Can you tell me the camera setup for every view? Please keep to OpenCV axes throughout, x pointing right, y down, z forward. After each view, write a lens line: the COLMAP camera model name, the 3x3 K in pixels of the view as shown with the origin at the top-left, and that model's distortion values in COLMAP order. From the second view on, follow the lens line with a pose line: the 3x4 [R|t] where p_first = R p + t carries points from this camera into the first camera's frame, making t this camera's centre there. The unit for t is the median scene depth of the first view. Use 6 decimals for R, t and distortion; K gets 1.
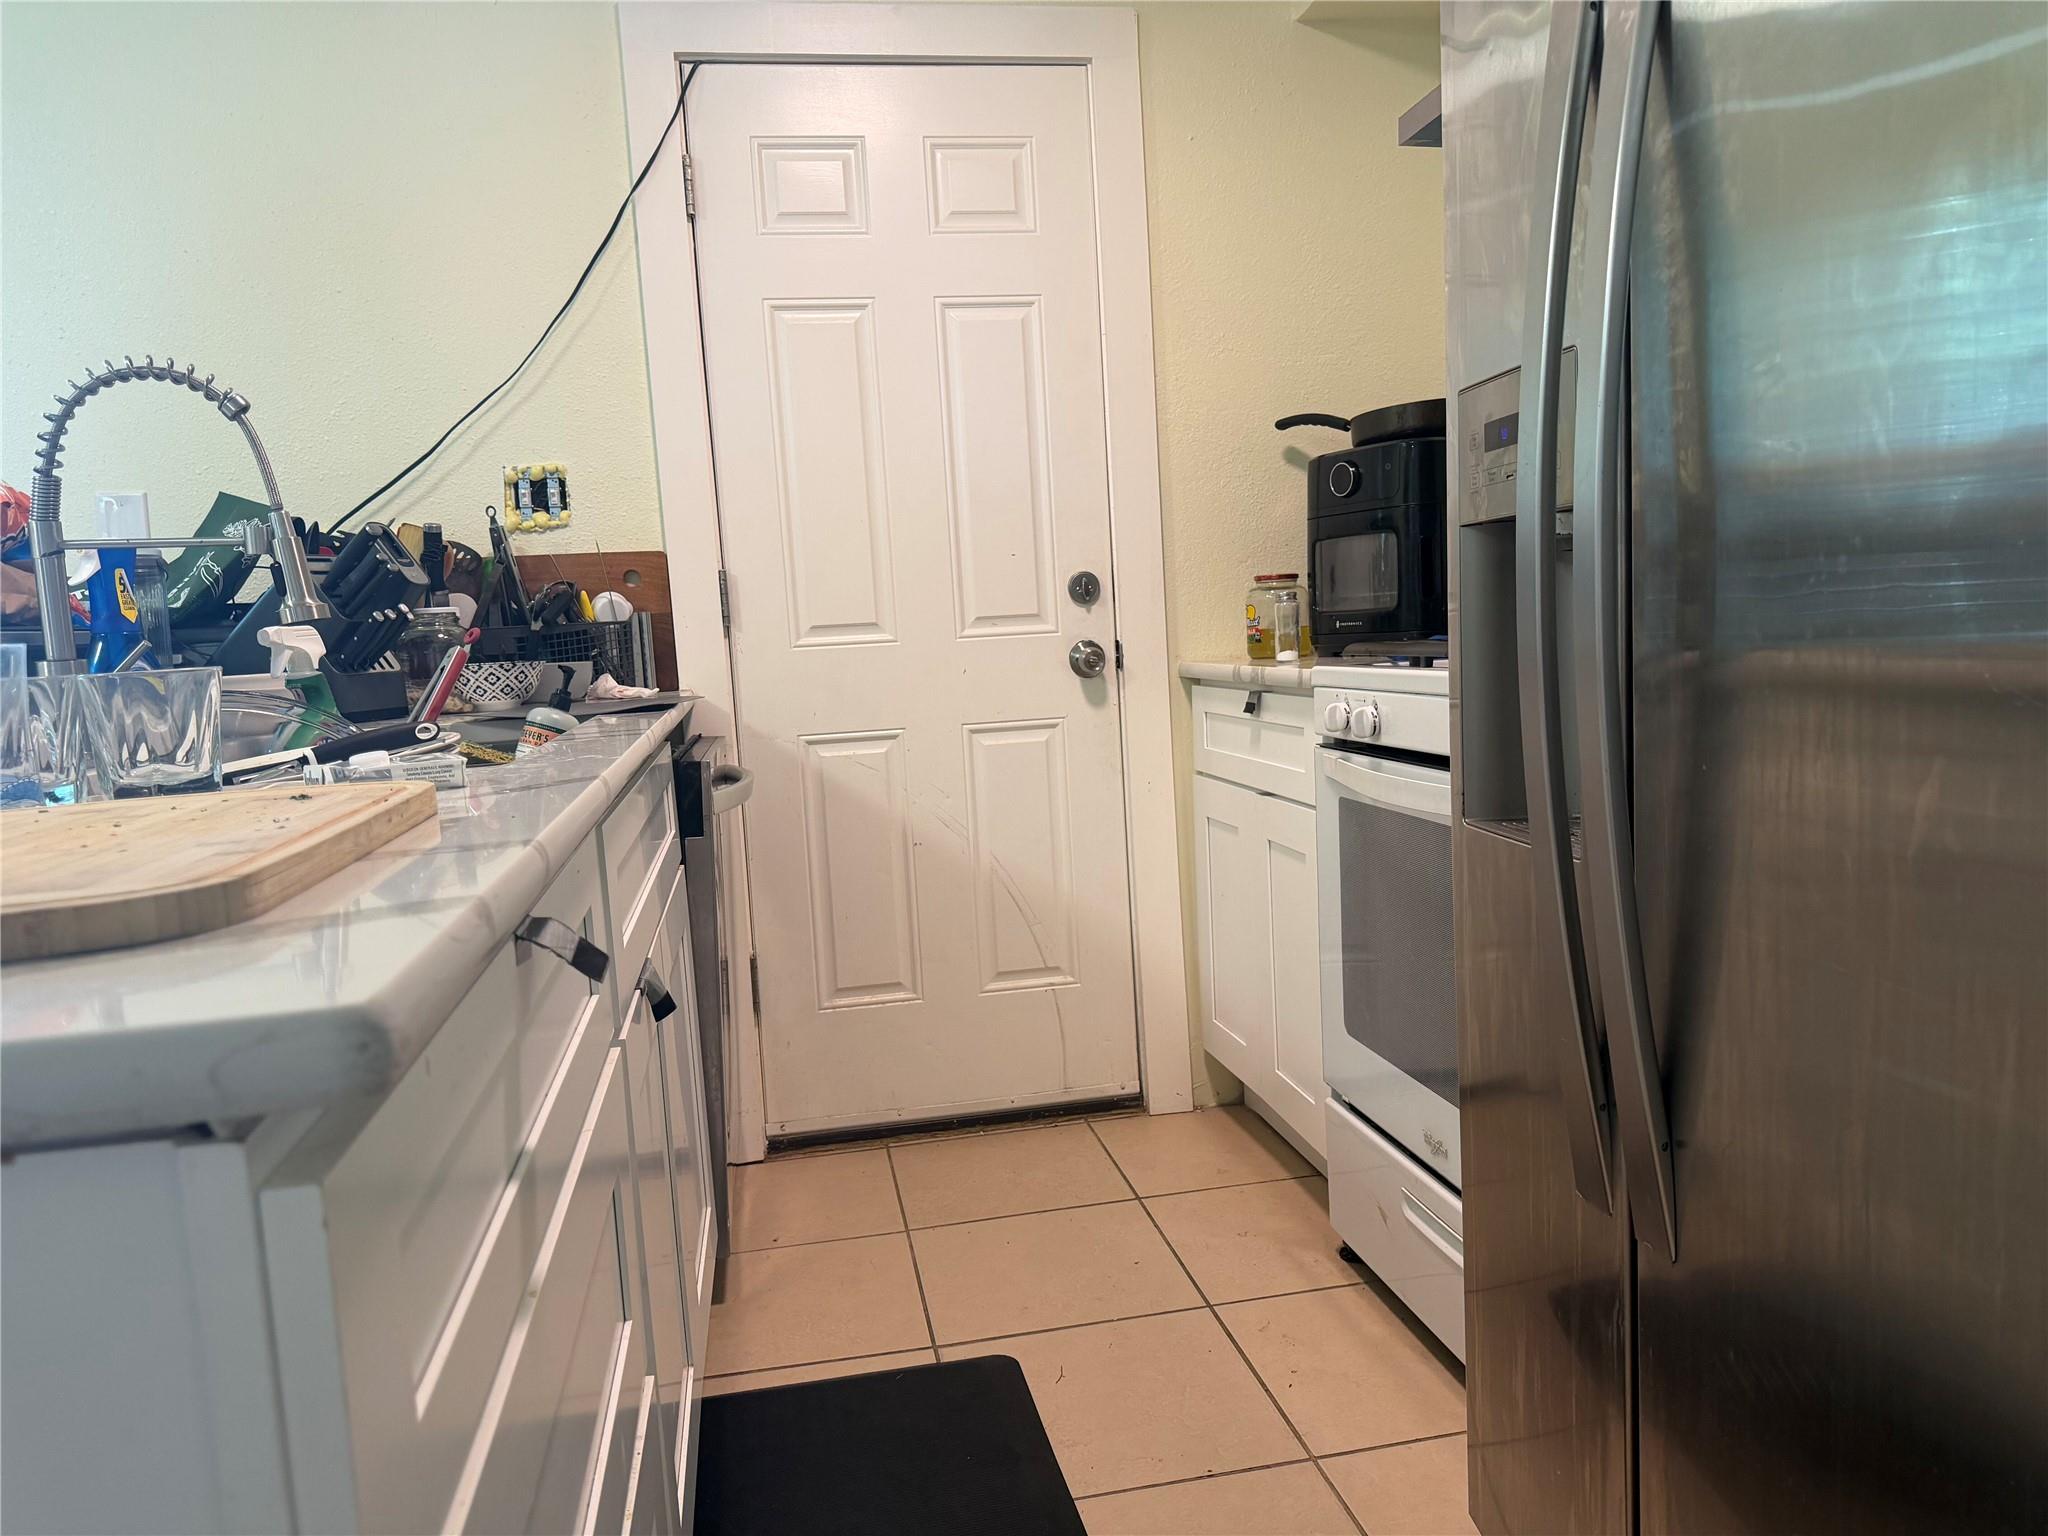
lens RADIAL K [[1415.5, 0, 1010.6], [0, 1415.5, 768.7], [0, 0, 1]] dist [0.069083, -0.116553]
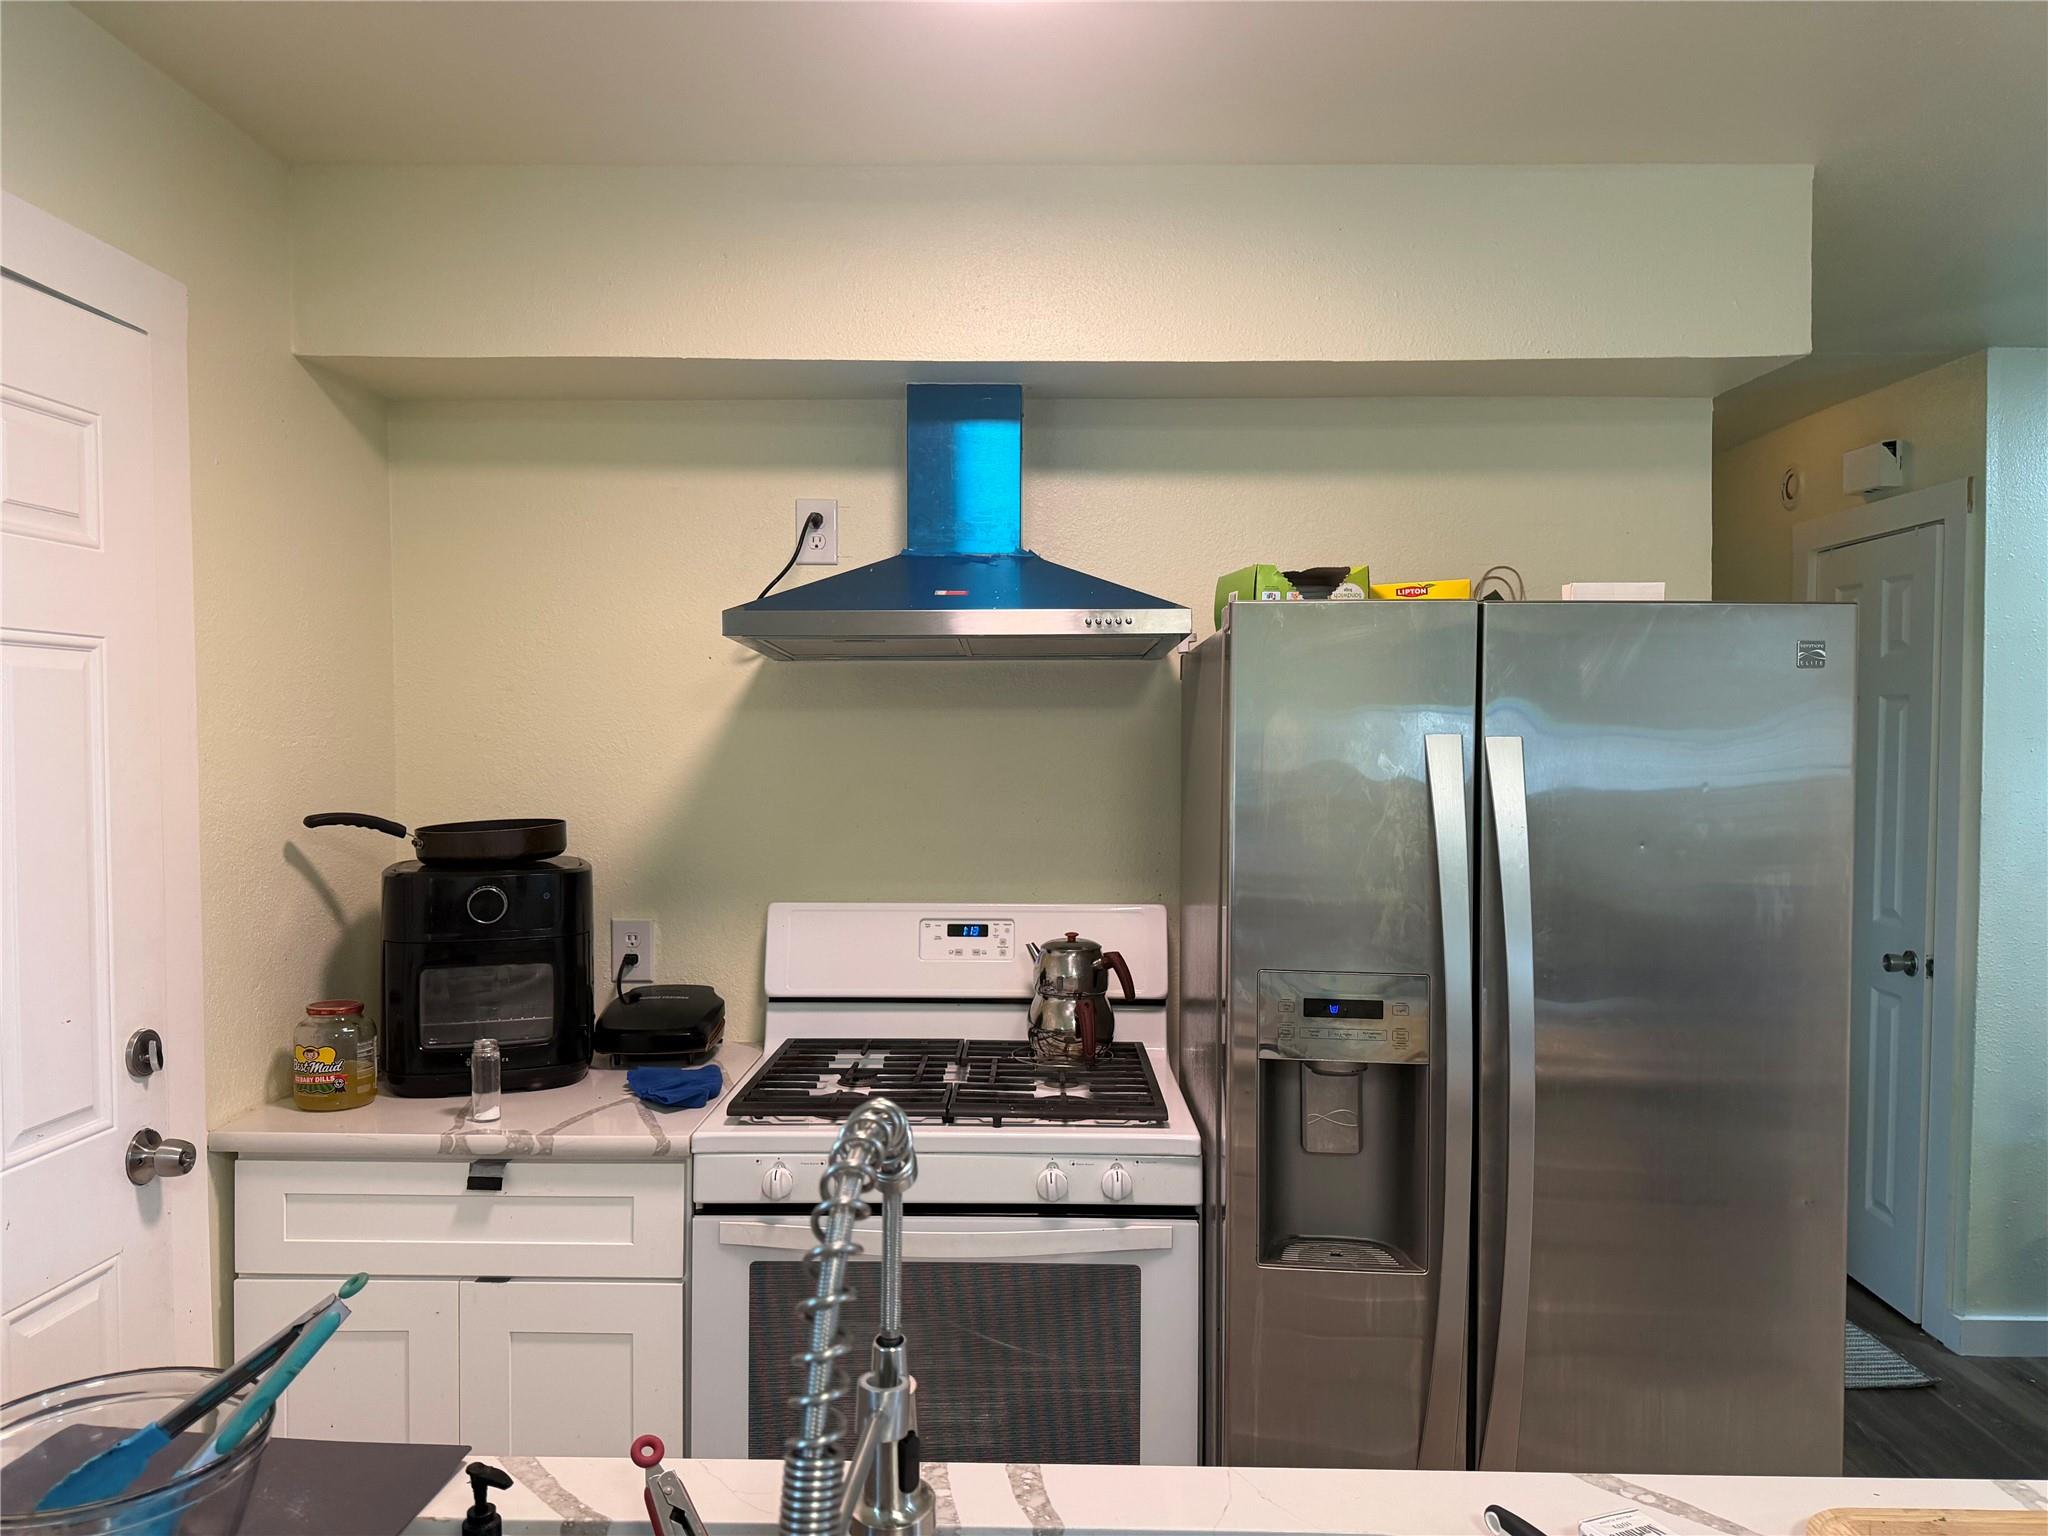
lens RADIAL K [[1415.5, 0, 1010.6], [0, 1415.5, 768.7], [0, 0, 1]] dist [0.069083, -0.116553]
pose [[0.190054, 0.040877, 0.980922, -0.555038], [0.088430, 0.994359, -0.058570, -0.188872], [-0.977783, 0.097875, 0.185367, 0.448959]]
